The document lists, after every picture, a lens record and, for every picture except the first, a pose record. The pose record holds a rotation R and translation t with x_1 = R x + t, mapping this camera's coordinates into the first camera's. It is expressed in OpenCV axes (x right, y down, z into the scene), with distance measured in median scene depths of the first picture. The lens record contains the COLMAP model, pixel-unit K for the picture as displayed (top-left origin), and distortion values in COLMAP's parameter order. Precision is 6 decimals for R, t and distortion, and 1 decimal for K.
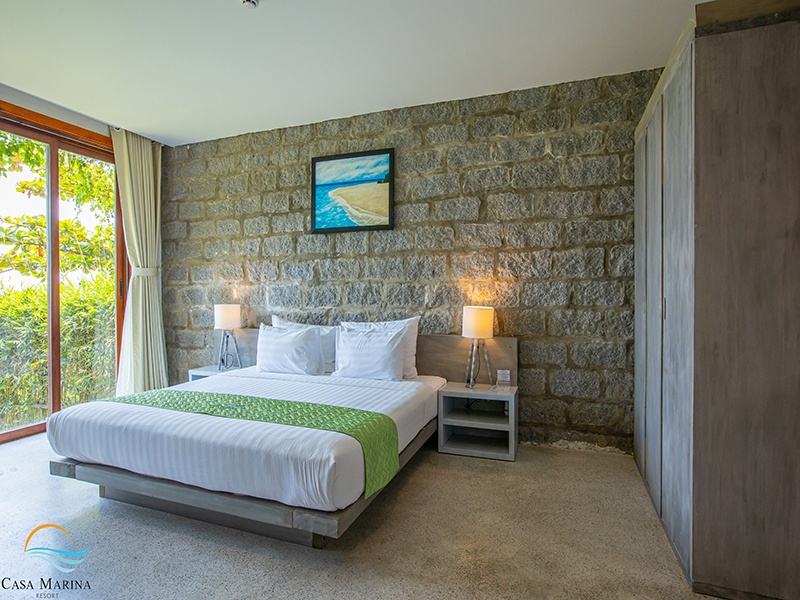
lens RADIAL K [[442.4, 0, 400.0], [0, 442.4, 302.7], [0, 0, 1]] dist [-0.024390, 0.007379]
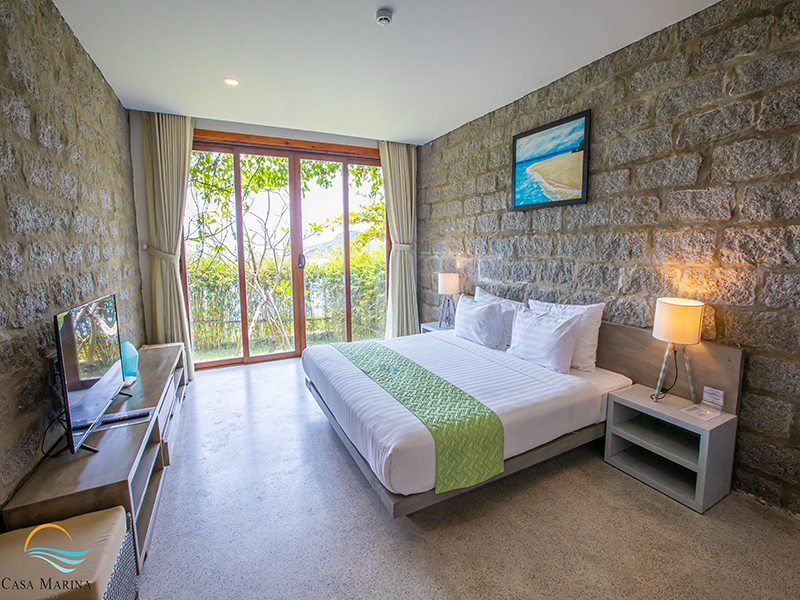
lens RADIAL K [[368.2, 0, 365.0], [0, 368.2, 295.7], [0, 0, 1]] dist [-0.022418, 0.007117]
pose [[0.735488, 0.072900, -0.673605, 0.182100], [-0.005491, 0.994803, 0.101667, -0.055837], [0.677516, -0.071076, 0.732066, 0.149943]]
